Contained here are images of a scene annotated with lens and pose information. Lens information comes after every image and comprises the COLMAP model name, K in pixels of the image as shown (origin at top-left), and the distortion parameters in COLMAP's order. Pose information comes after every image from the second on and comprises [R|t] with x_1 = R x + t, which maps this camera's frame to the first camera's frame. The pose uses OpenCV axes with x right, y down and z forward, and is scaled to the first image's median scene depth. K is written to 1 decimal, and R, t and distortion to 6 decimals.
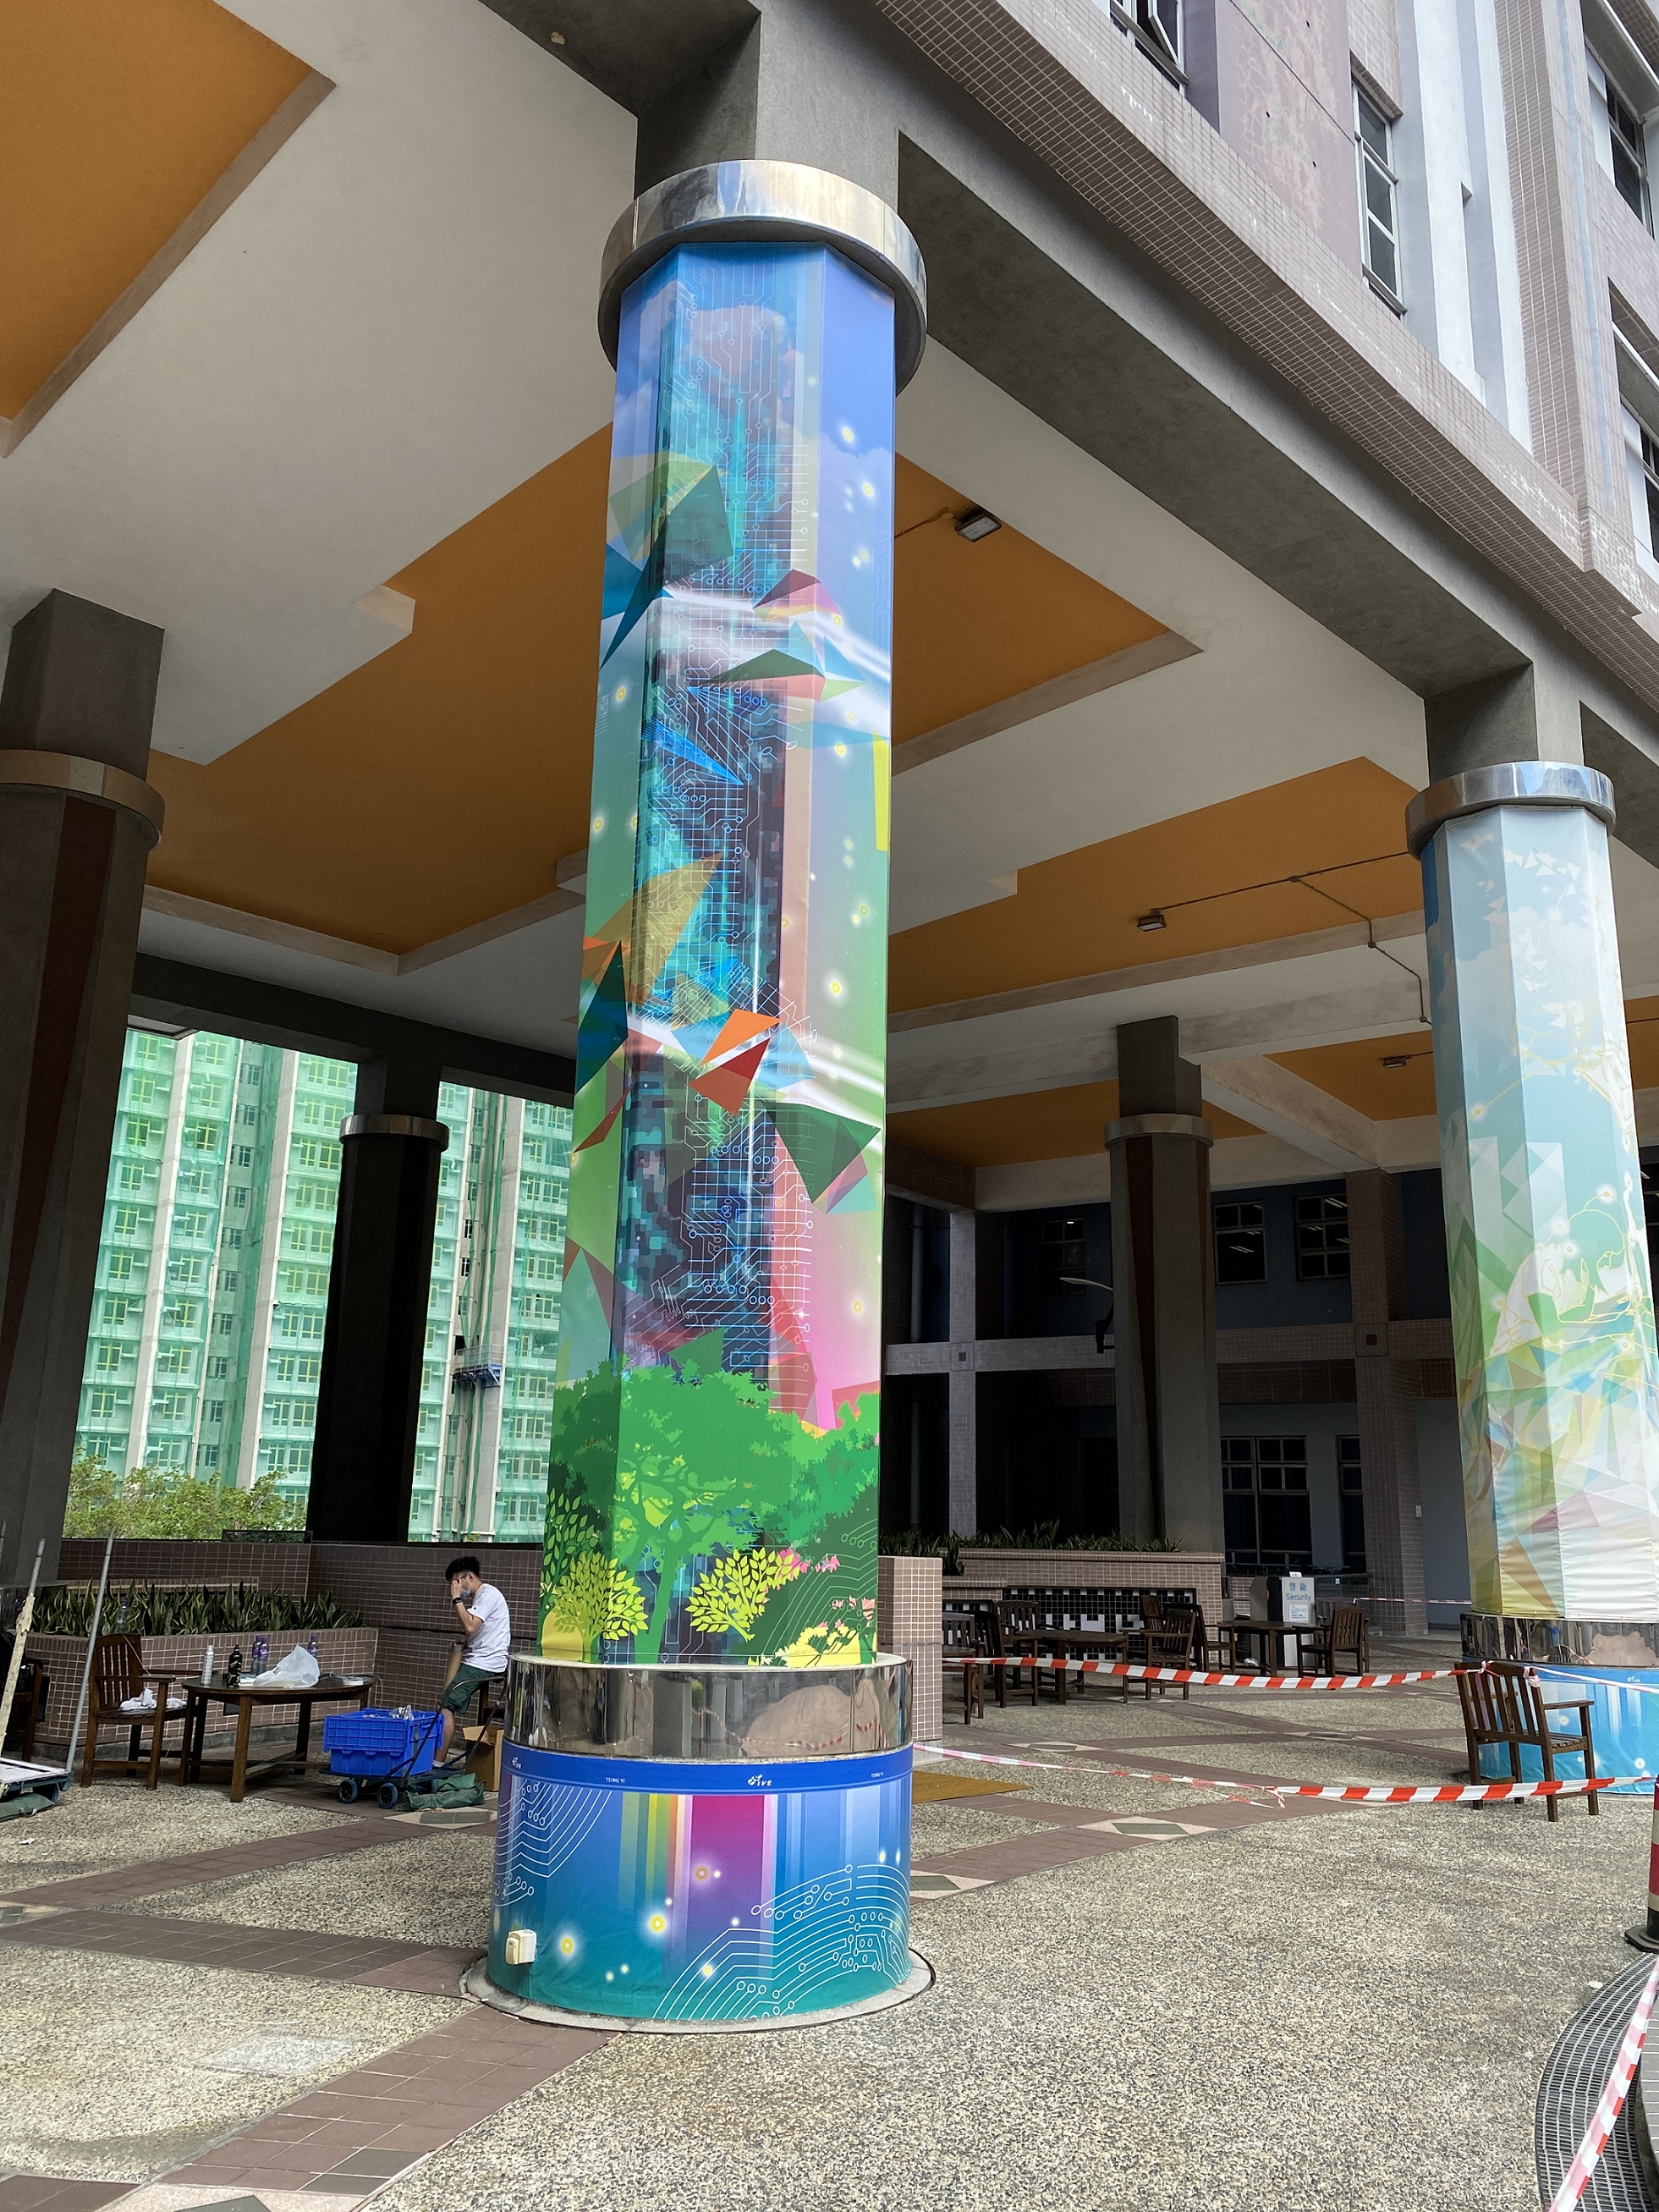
lens RADIAL K [[1696.5, 0, 829.5], [0, 1696.5, 1106.0], [0, 0, 1]] dist [0.148773, -0.295782]
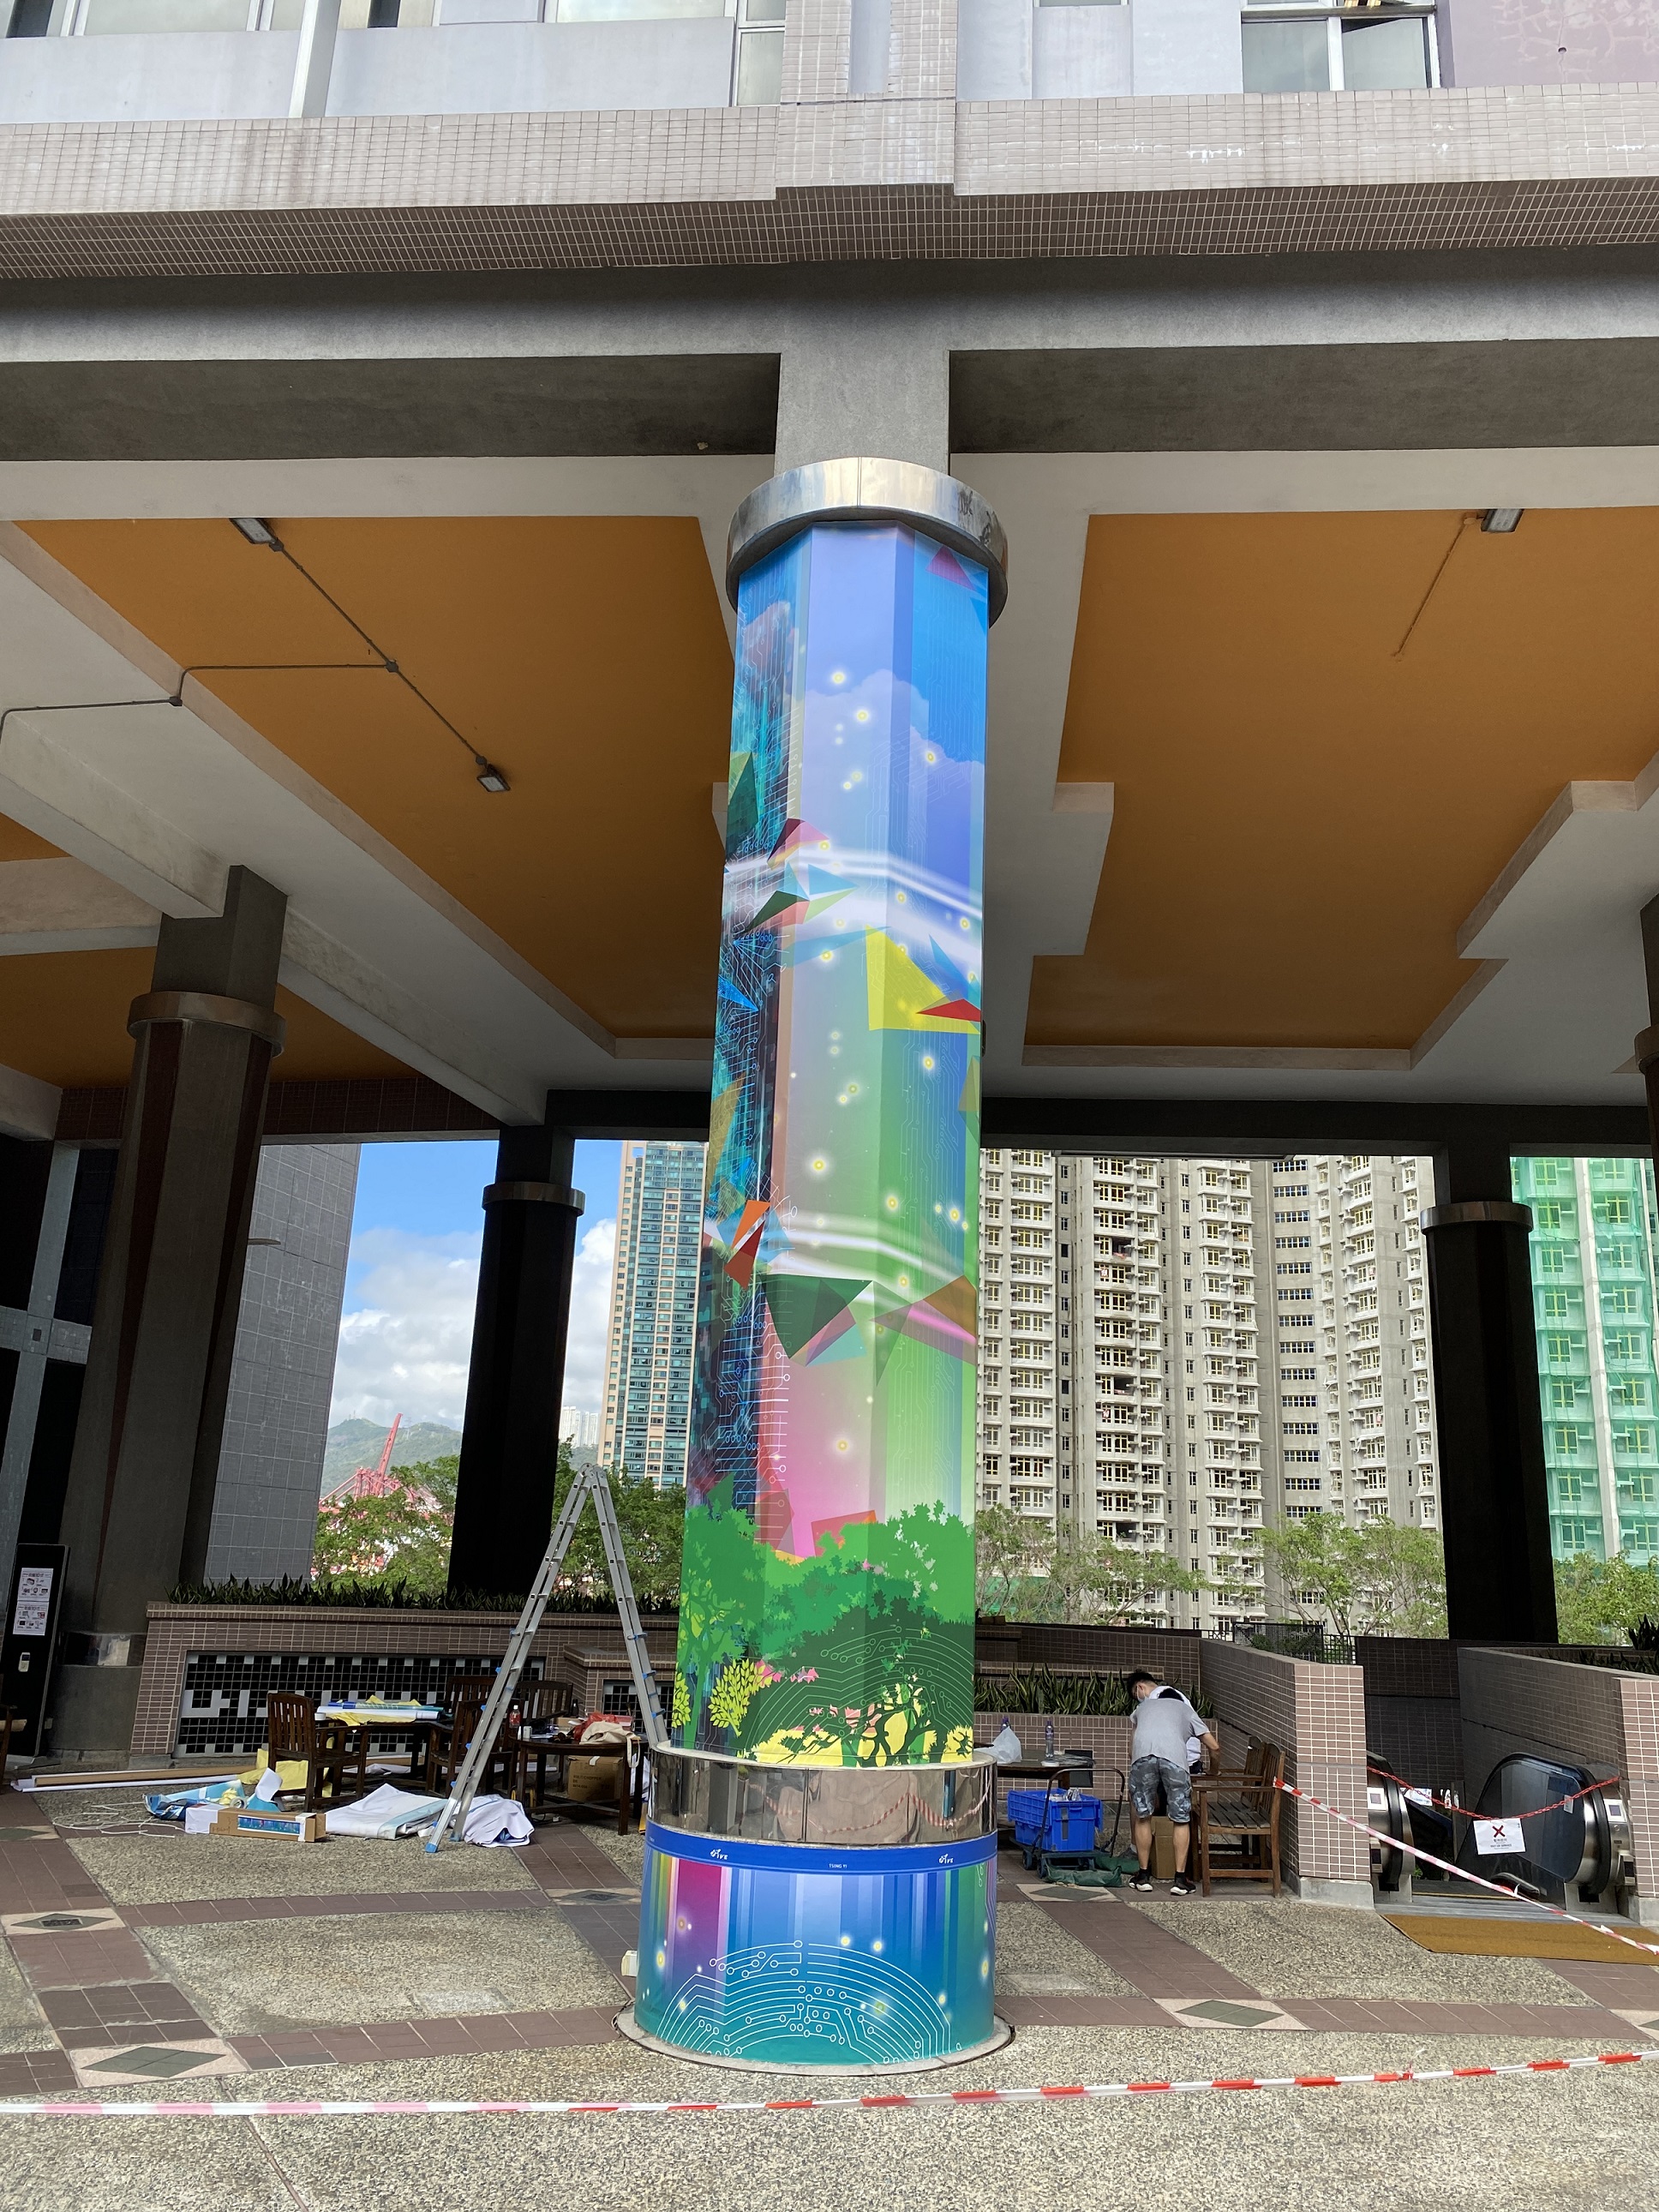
lens RADIAL K [[1688.5, 0, 833.2], [0, 1688.5, 1045.4], [0, 0, 1]] dist [-0.004216, -0.006868]
pose [[0.659958, -0.219950, -0.718385, 0.893013], [0.159172, 0.975414, -0.152419, 0.028817], [0.734248, -0.013756, 0.678742, 0.240199]]
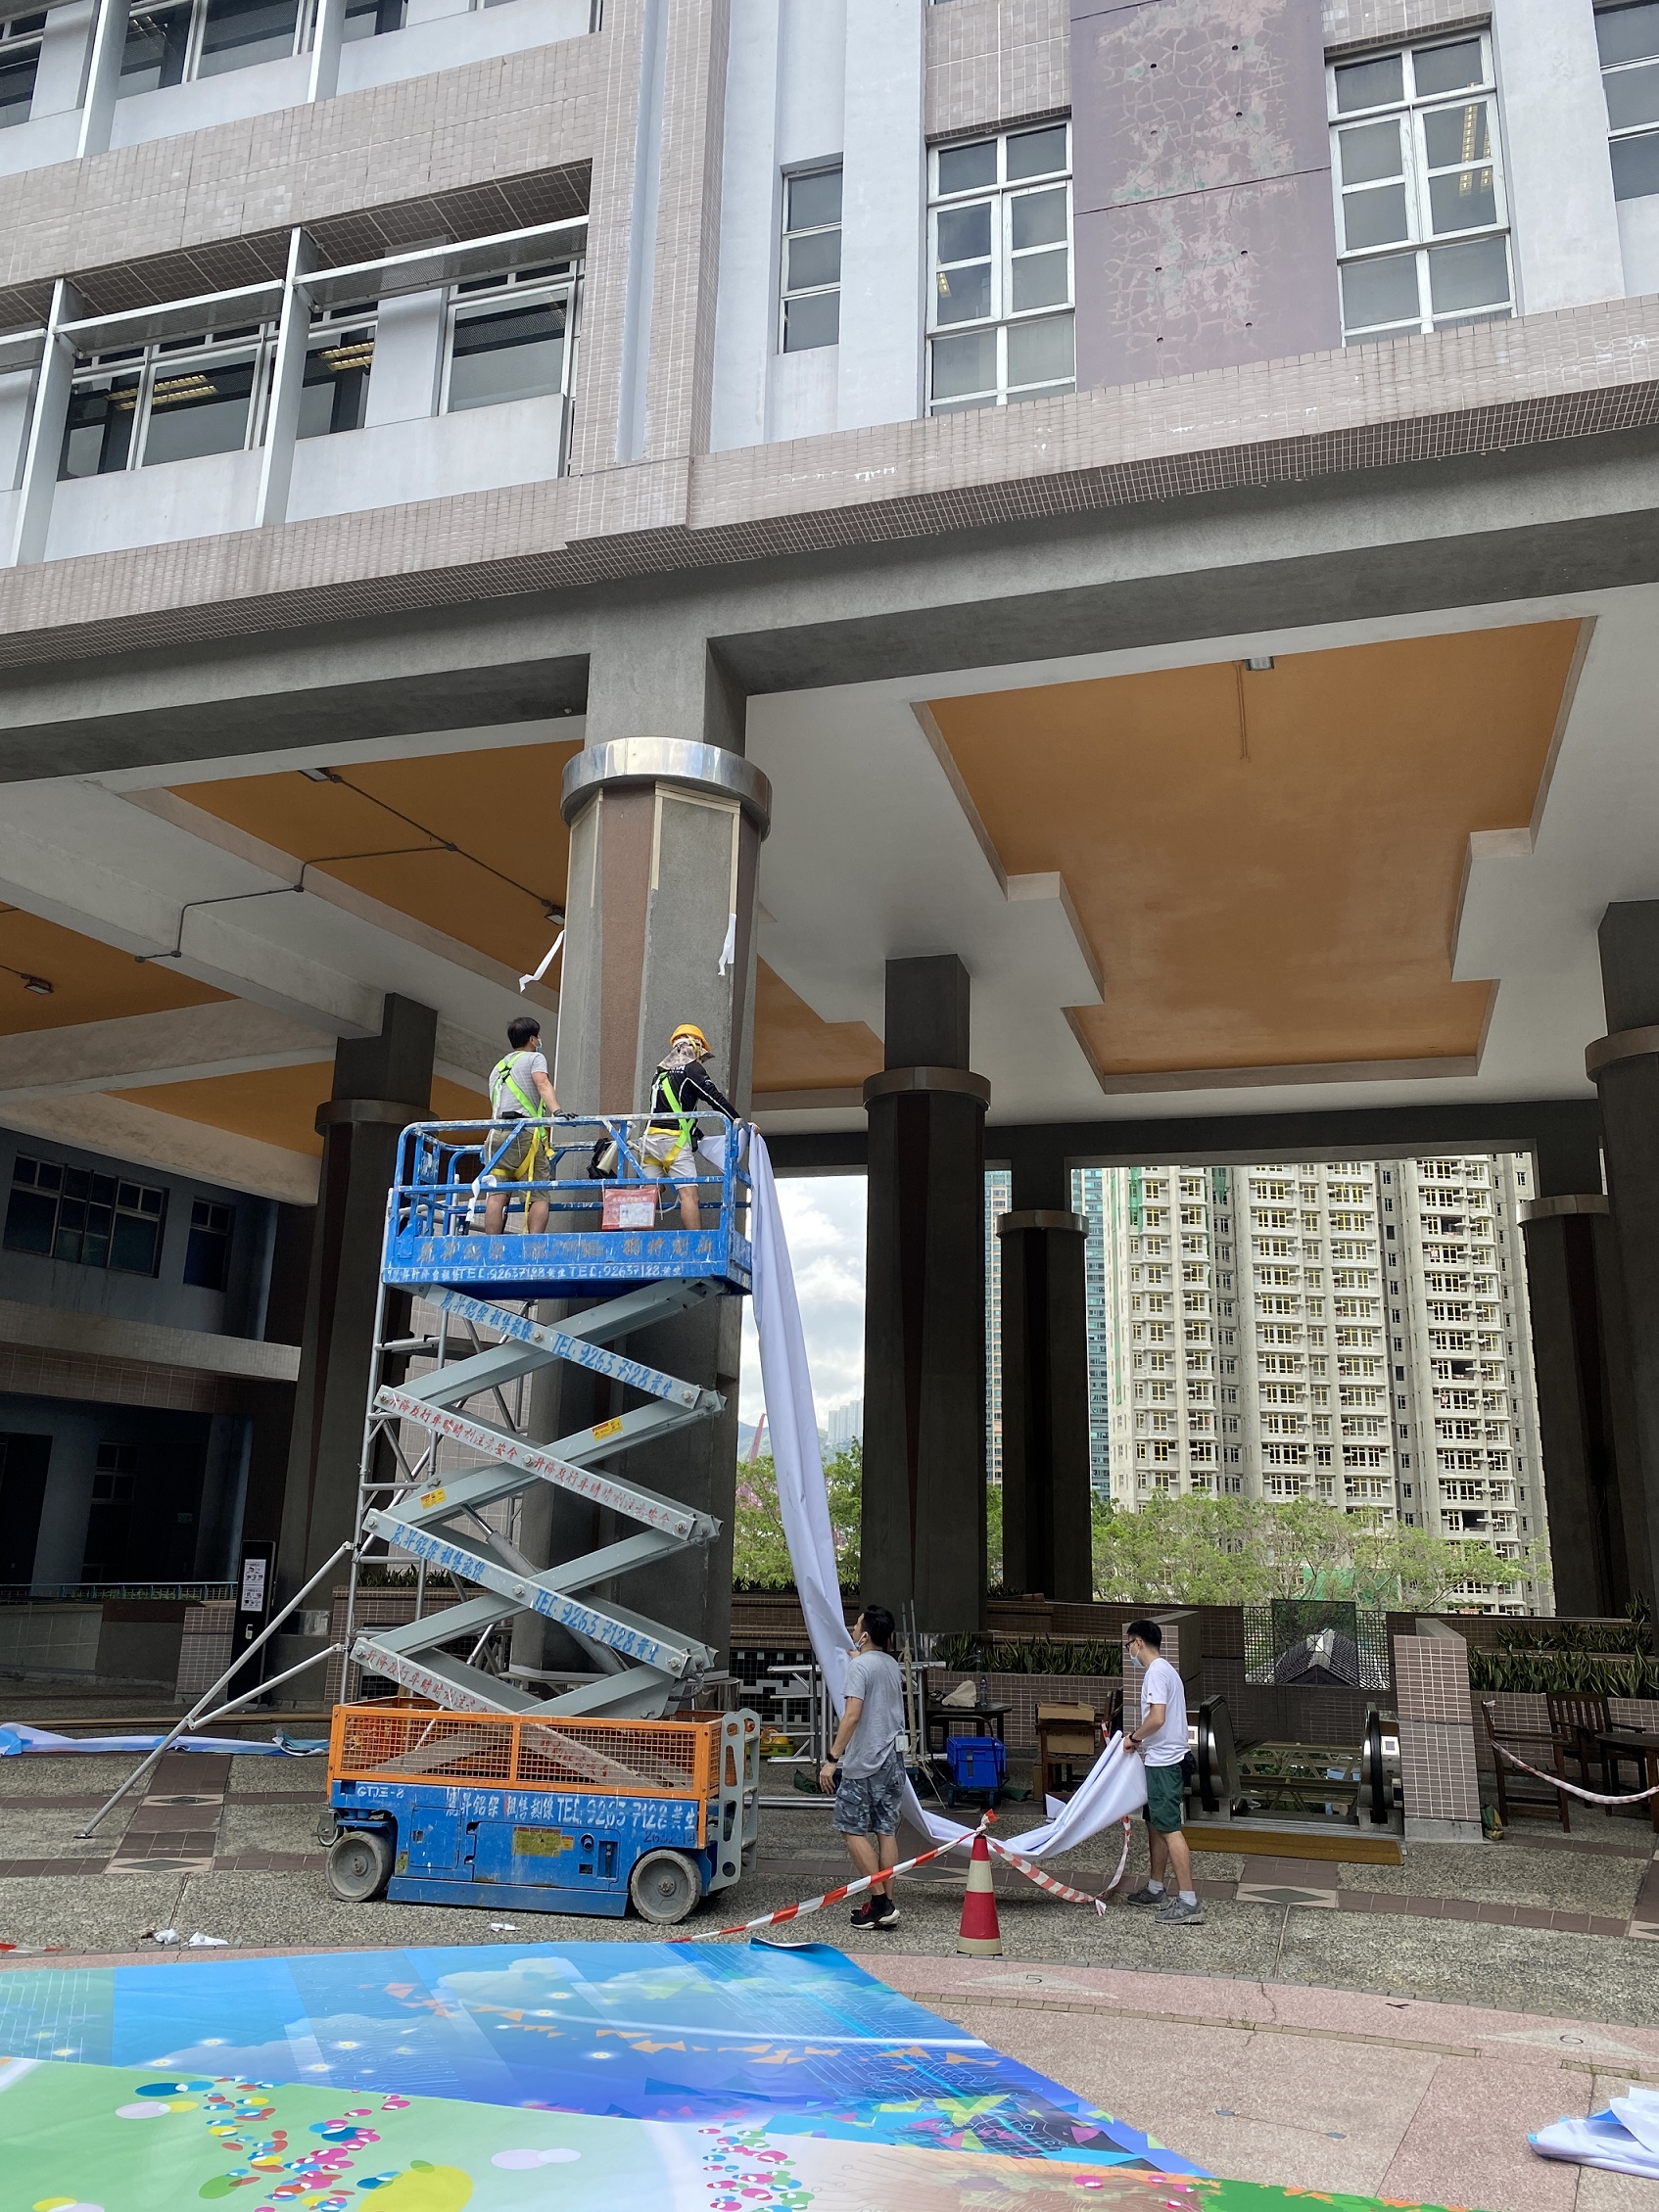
lens RADIAL K [[1711.8, 0, 834.1], [0, 1711.8, 1013.1], [0, 0, 1]] dist [-0.027822, -0.004202]
pose [[0.480312, -0.274773, -0.832947, 1.657103], [0.196711, 0.959217, -0.202995, 0.084527], [0.854755, -0.066349, 0.514774, 0.394978]]
